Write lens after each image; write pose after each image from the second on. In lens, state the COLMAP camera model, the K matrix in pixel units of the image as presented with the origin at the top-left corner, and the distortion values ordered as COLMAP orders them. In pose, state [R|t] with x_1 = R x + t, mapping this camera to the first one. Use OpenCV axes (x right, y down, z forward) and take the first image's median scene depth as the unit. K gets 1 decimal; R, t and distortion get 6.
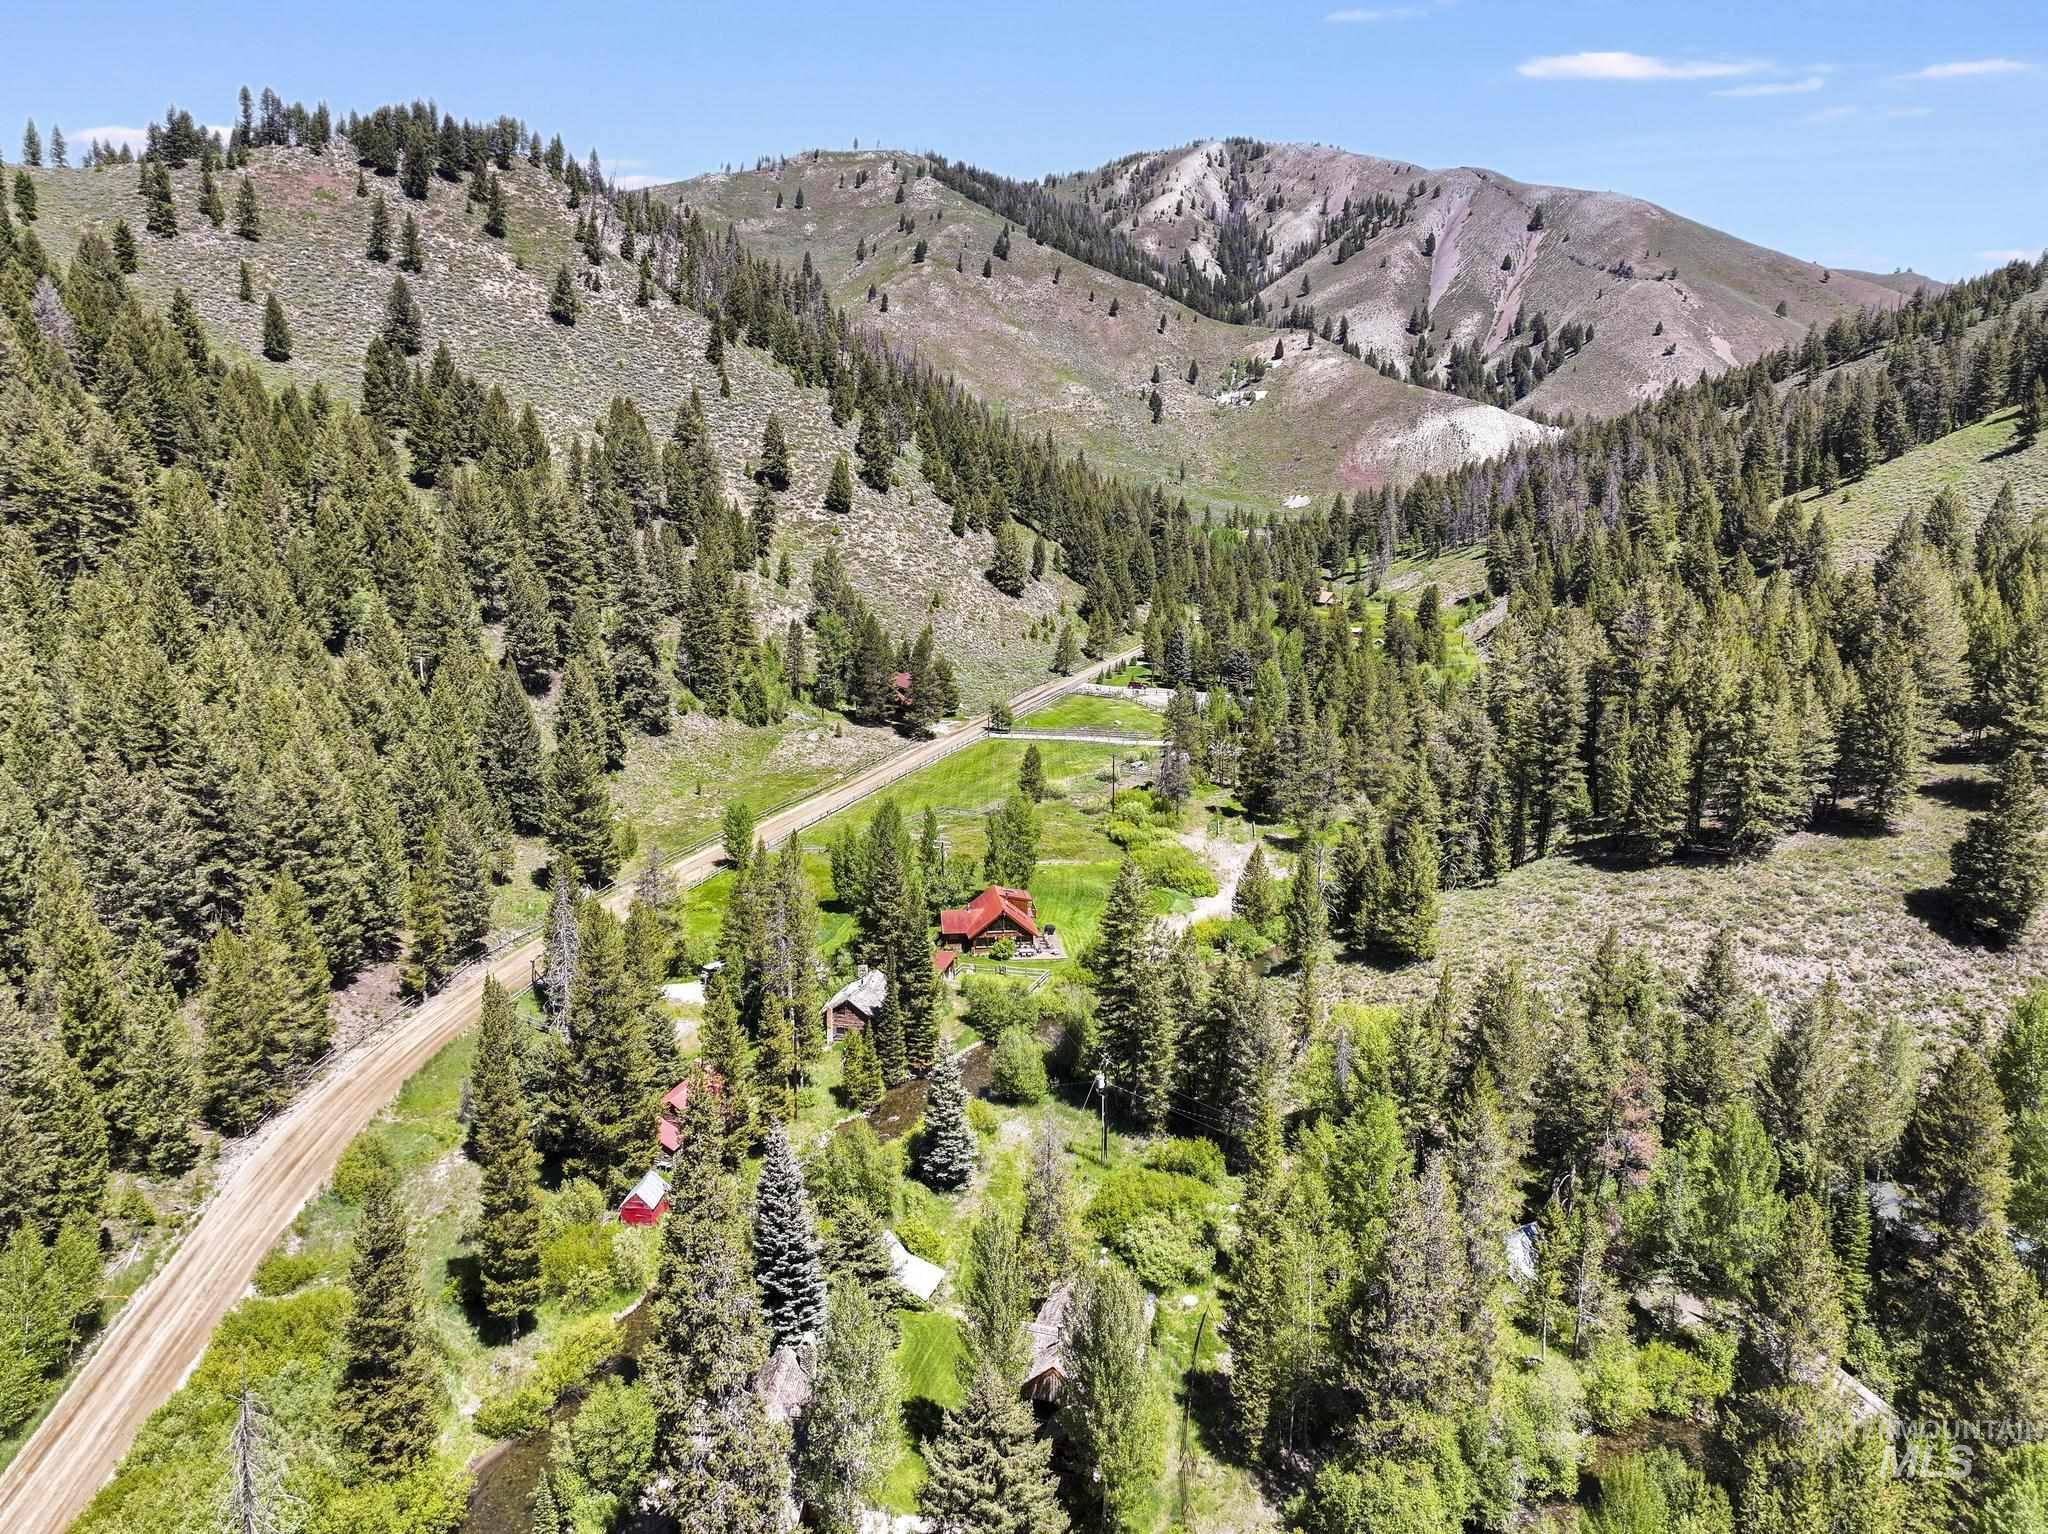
lens RADIAL K [[1407.4, 0, 978.1], [0, 1407.4, 804.7], [0, 0, 1]] dist [-0.008364, 0.020528]
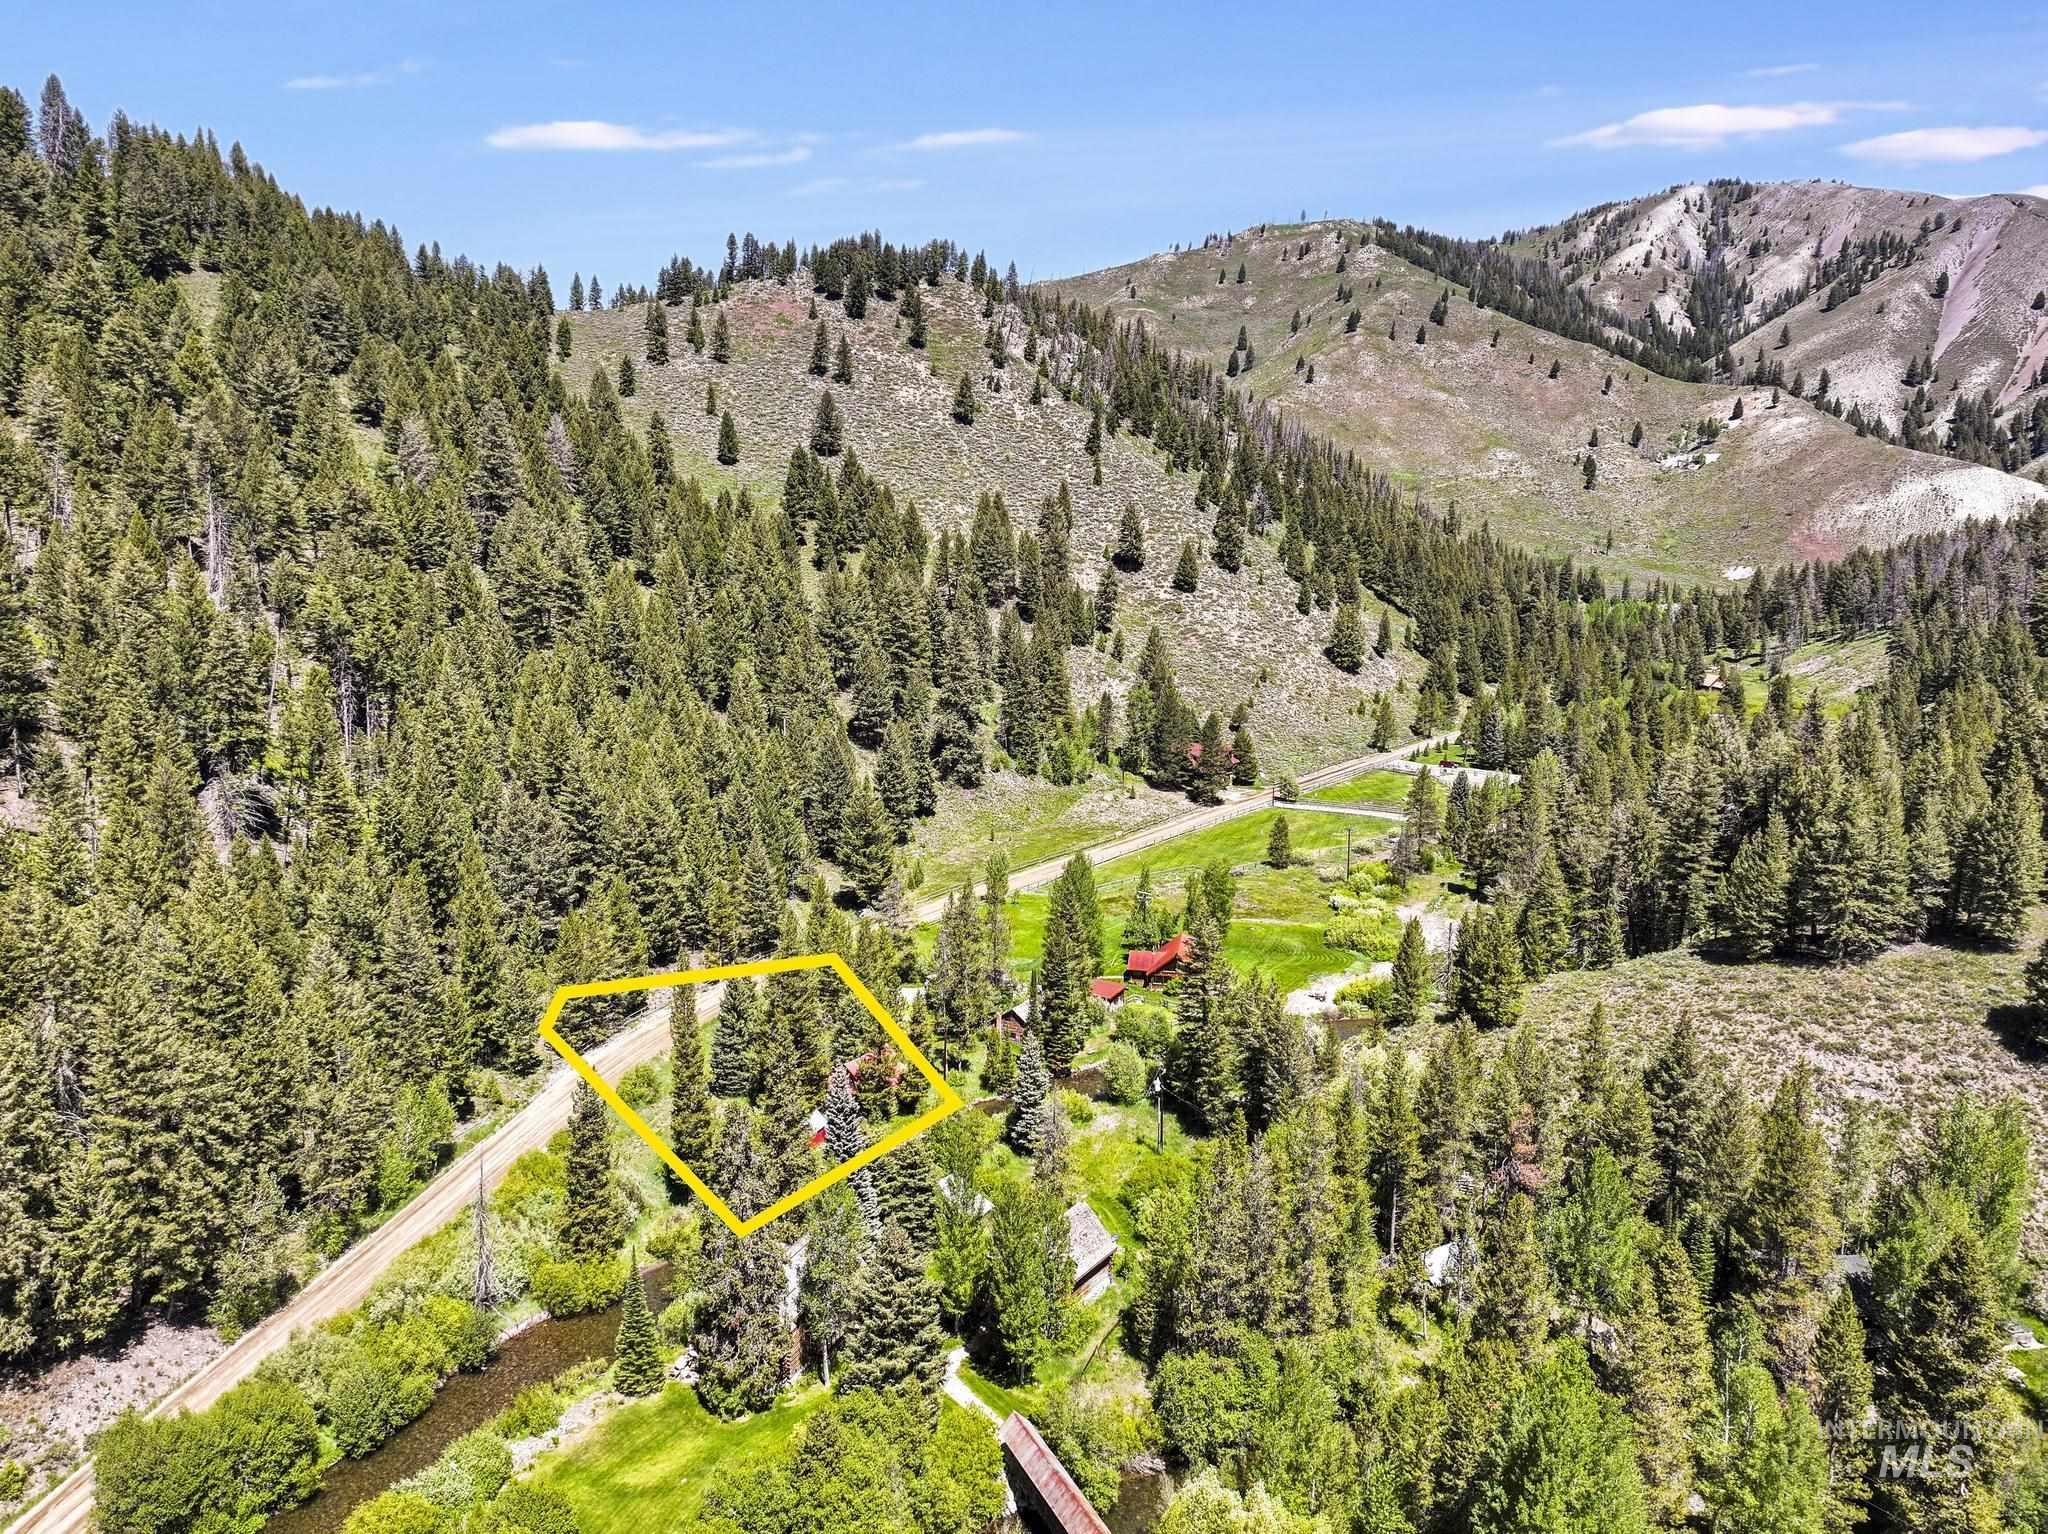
lens RADIAL K [[1614.3, 0, 1112.6], [0, 1614.3, 819.0], [0, 0, 1]] dist [-0.001150, 0.013070]
pose [[0.950396, 0.059369, -0.305323, 0.271930], [-0.068605, 0.997451, -0.019601, -0.005256], [0.303381, 0.039576, 0.952047, -0.223075]]
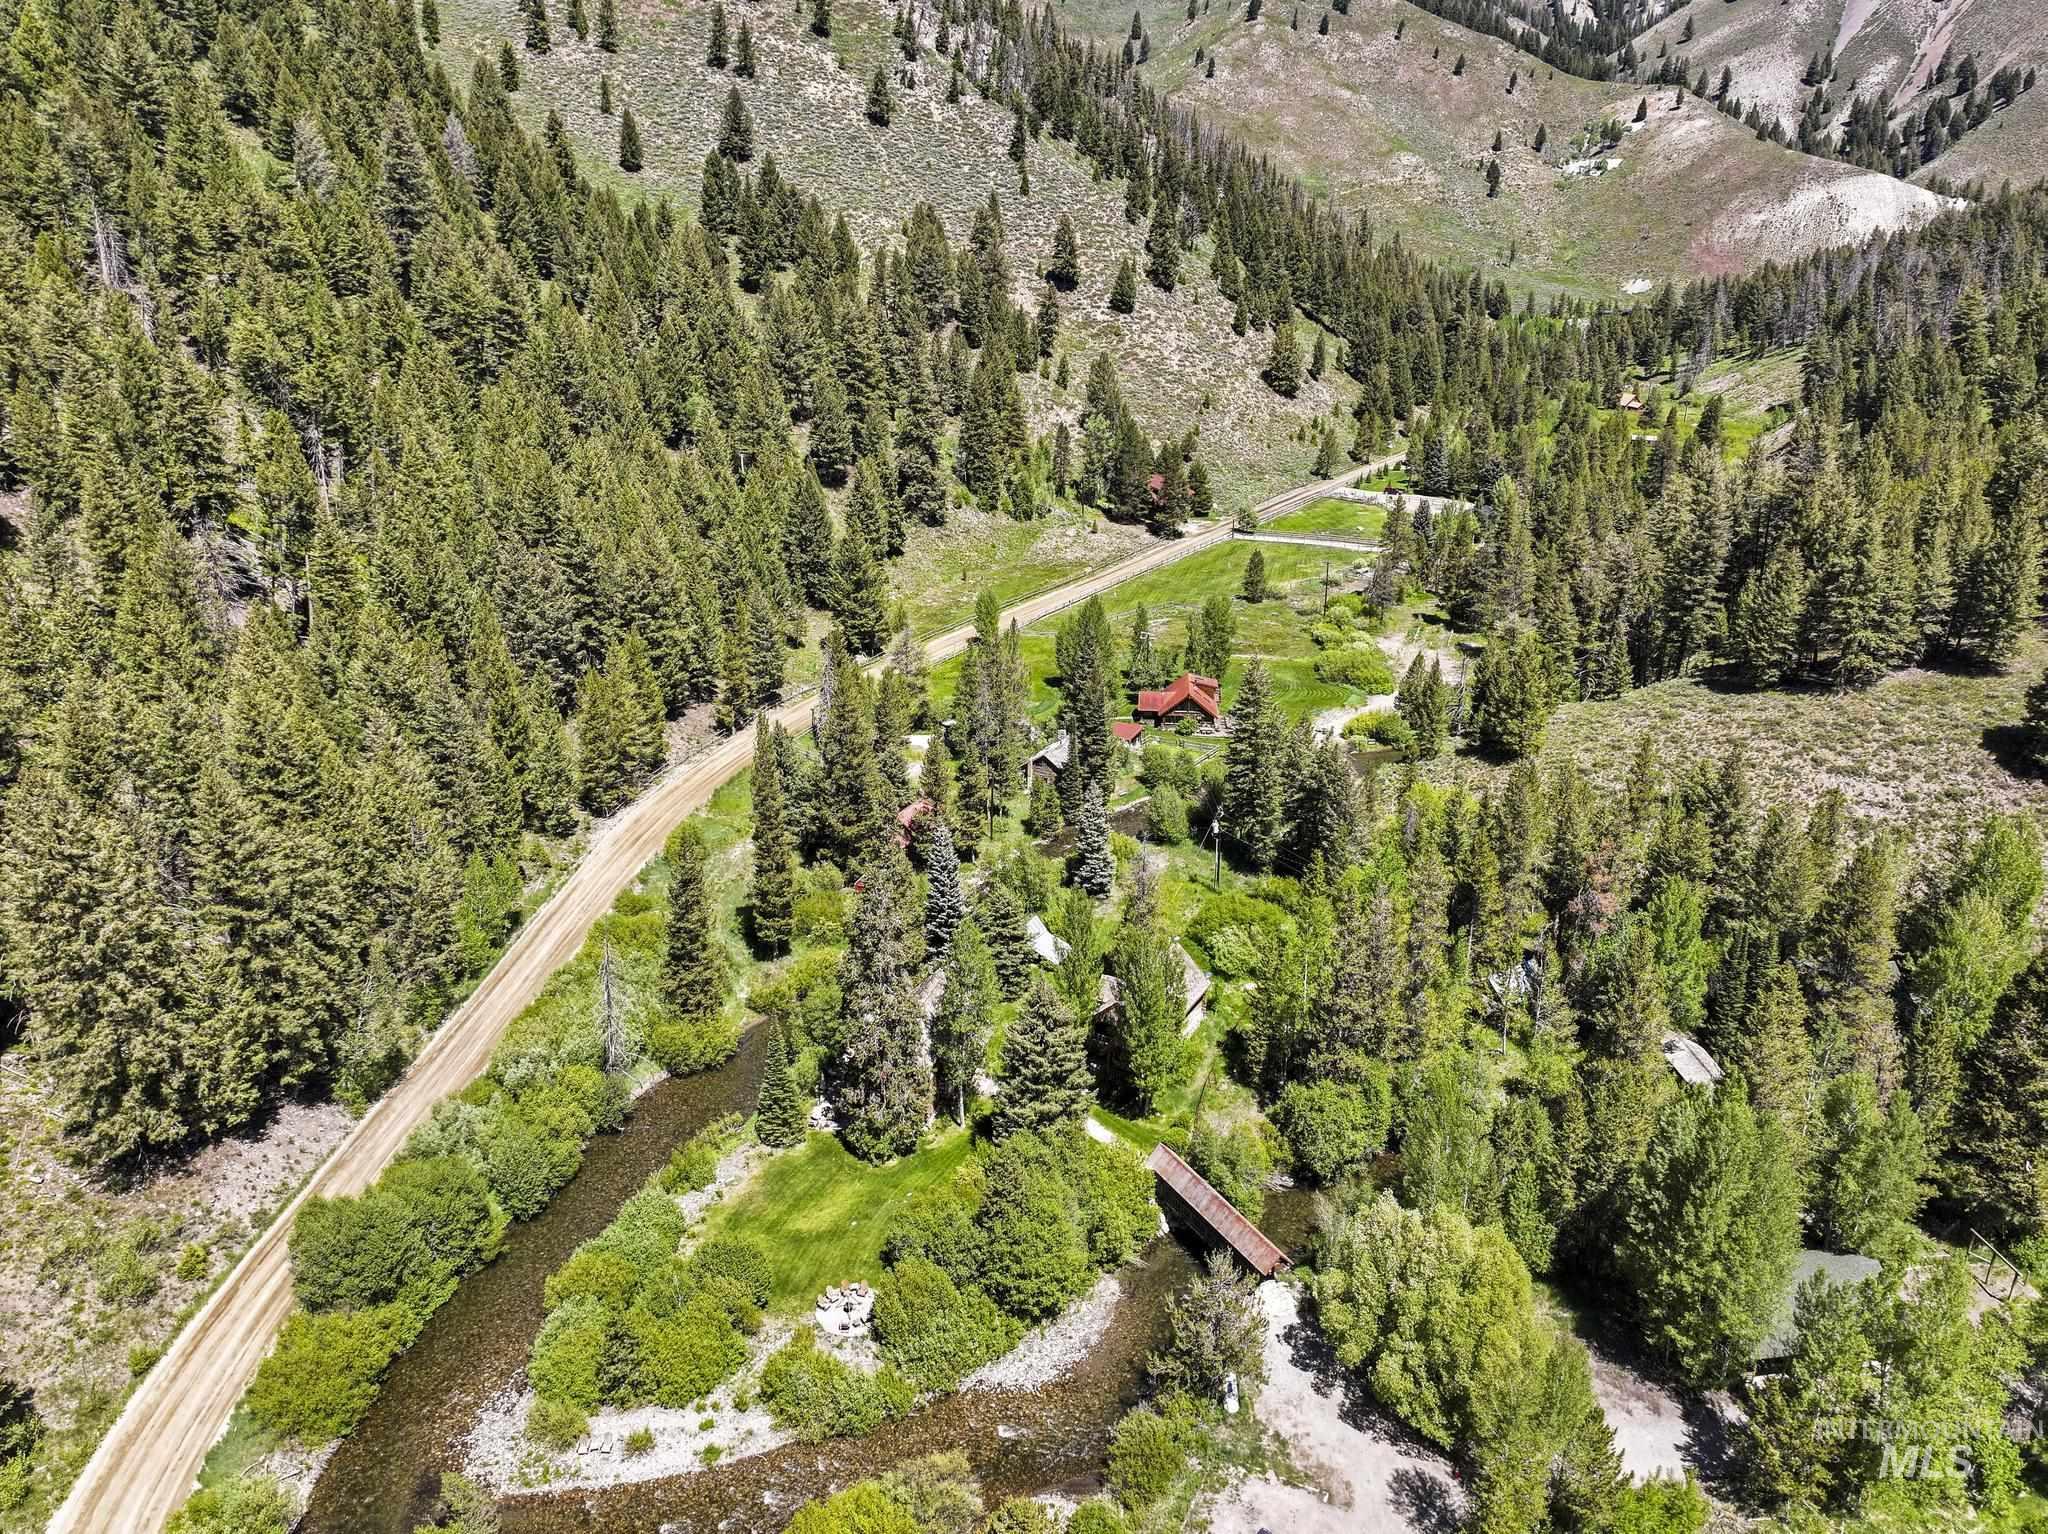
lens RADIAL K [[1562.4, 0, 1050.4], [0, 1562.4, 853.1], [0, 0, 1]] dist [-0.002024, 0.015671]
pose [[0.977281, 0.083133, -0.194962, 0.126761], [-0.048004, 0.982780, 0.178433, -0.017233], [0.206439, -0.165021, 0.964444, -0.243083]]
